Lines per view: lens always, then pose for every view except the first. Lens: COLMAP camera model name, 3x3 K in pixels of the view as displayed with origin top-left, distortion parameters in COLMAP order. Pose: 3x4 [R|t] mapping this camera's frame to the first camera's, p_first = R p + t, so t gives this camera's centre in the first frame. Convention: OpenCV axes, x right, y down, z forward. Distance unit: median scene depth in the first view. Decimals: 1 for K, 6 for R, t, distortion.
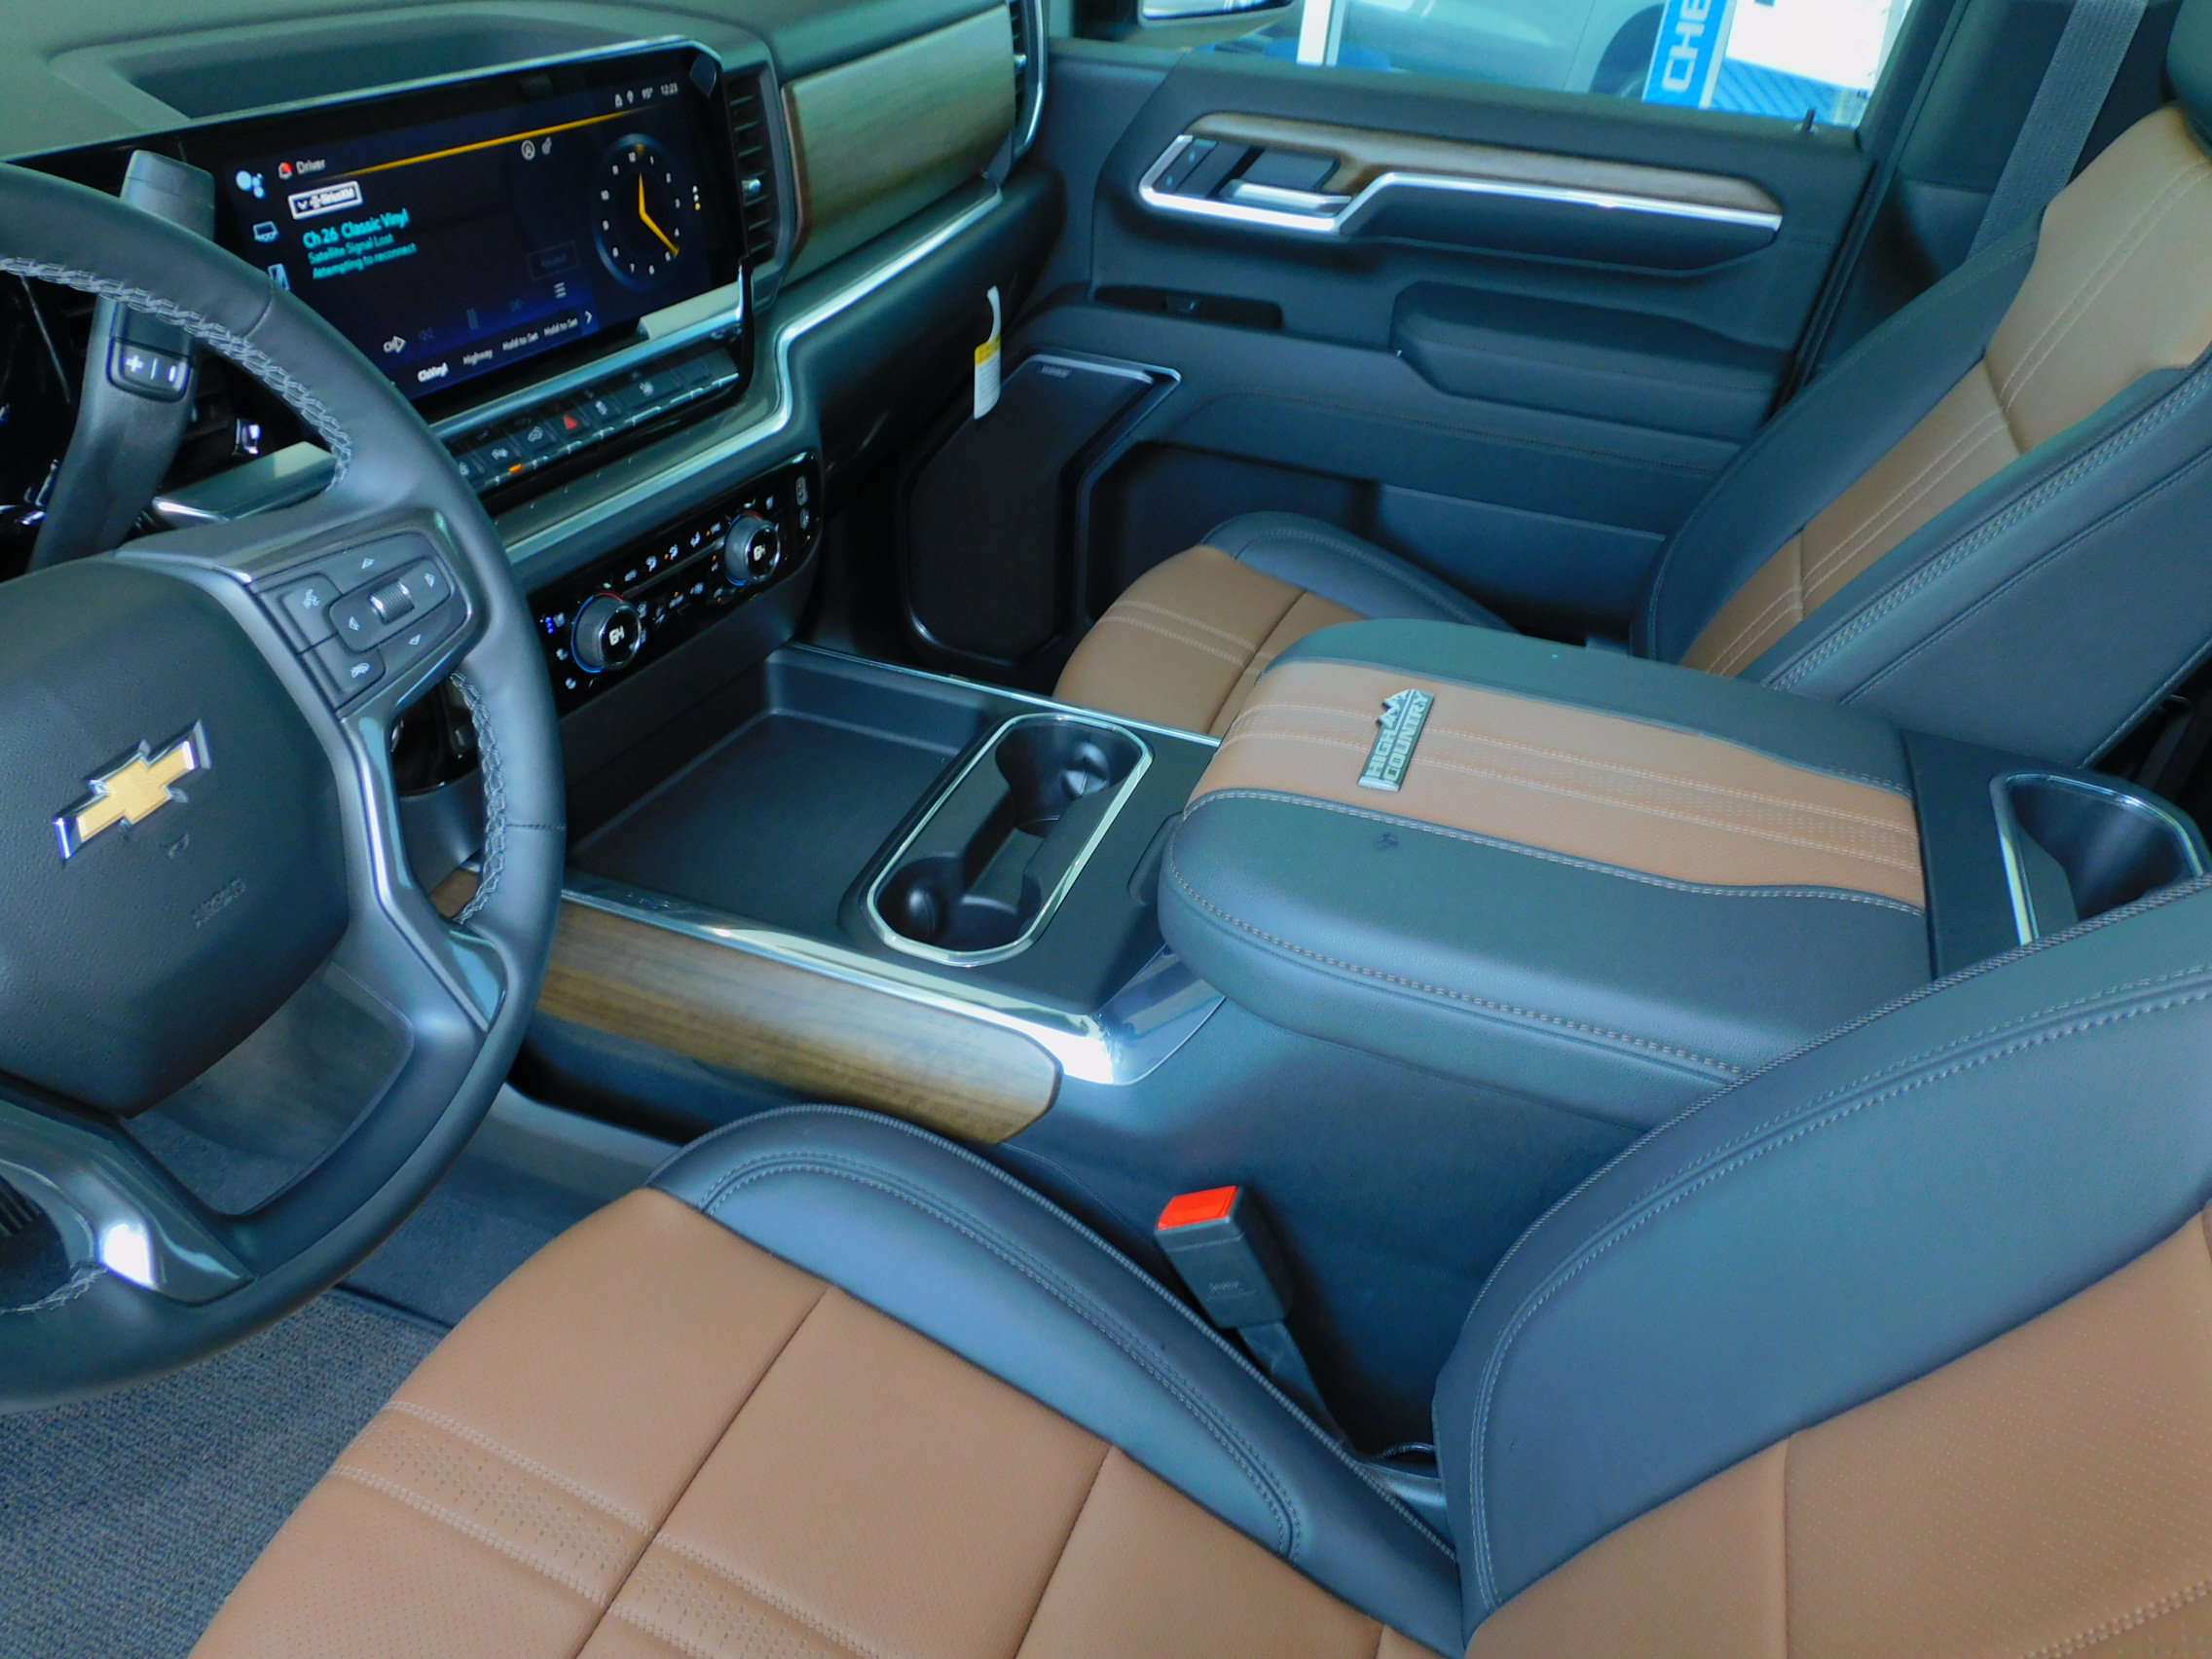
lens RADIAL K [[1575.7, 0, 1115.6], [0, 1575.7, 844.1], [0, 0, 1]] dist [-0.007382, -0.008065]
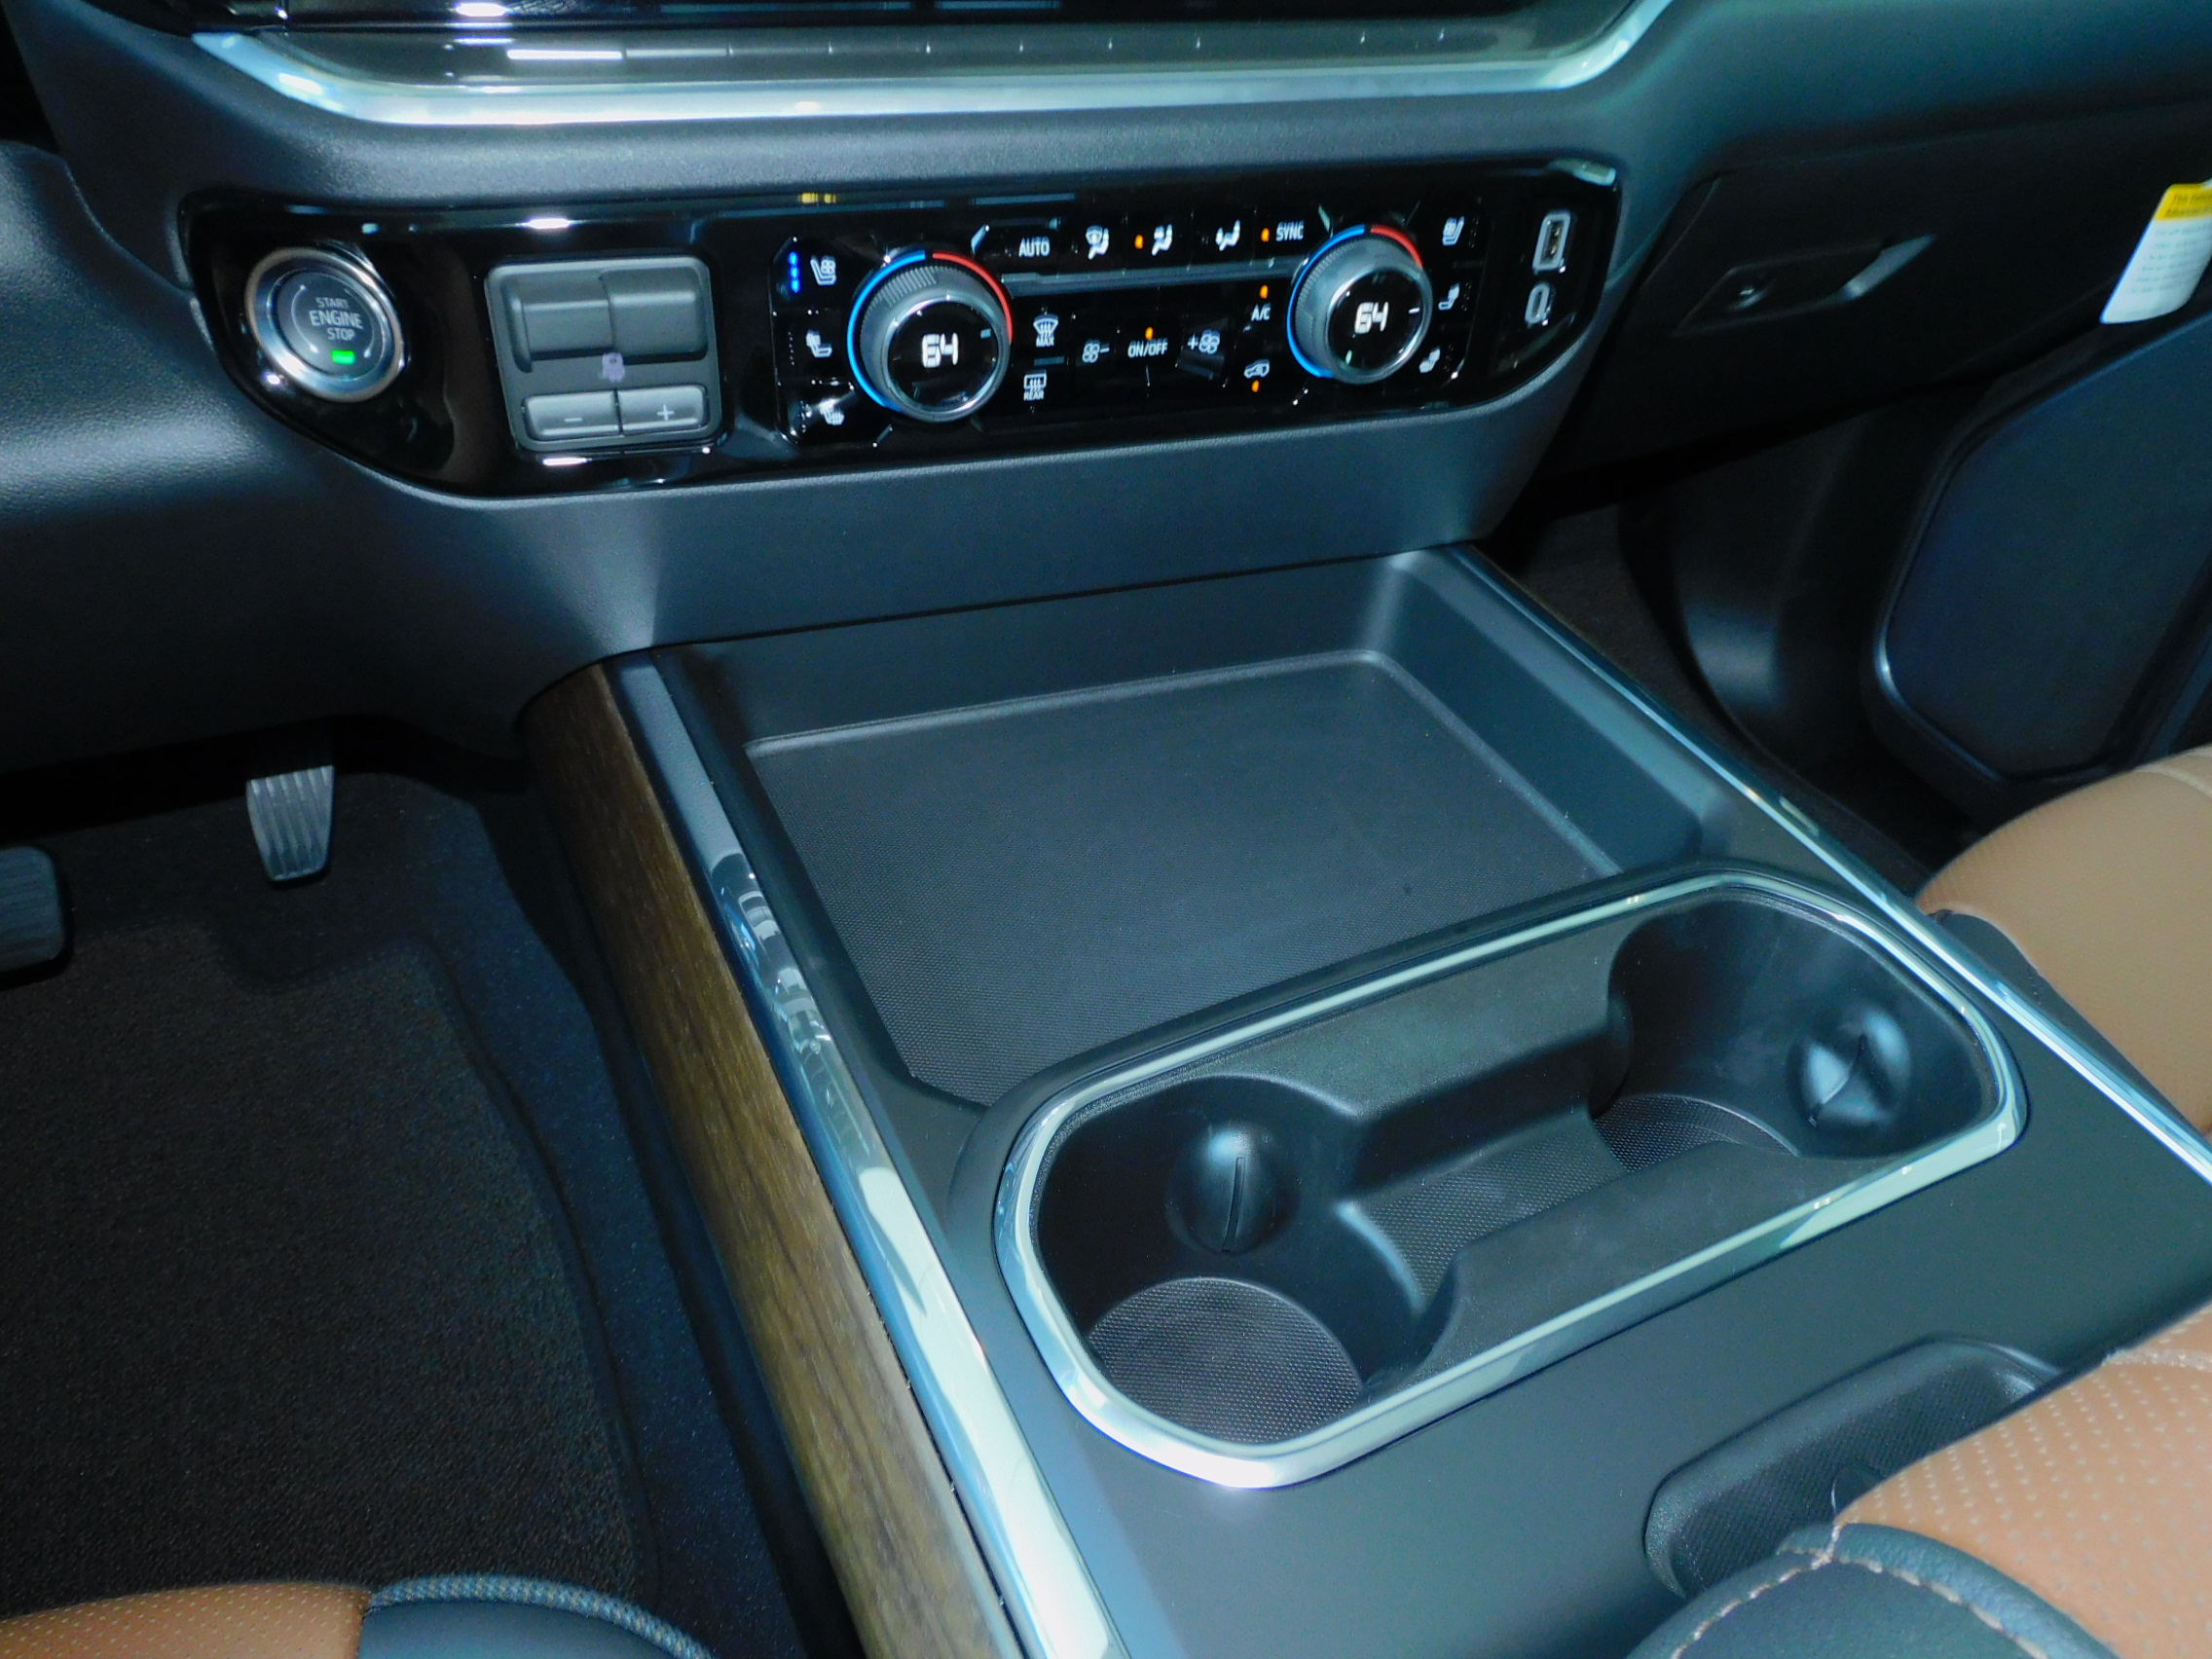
lens RADIAL K [[1575.7, 0, 1100.2], [0, 1575.7, 836.3], [0, 0, 1]] dist [-0.007382, -0.008065]
pose [[0.718229, 0.447070, -0.533175, 0.036472], [-0.425988, 0.888404, 0.171092, -0.095722], [0.550165, 0.104242, 0.828524, 0.593555]]
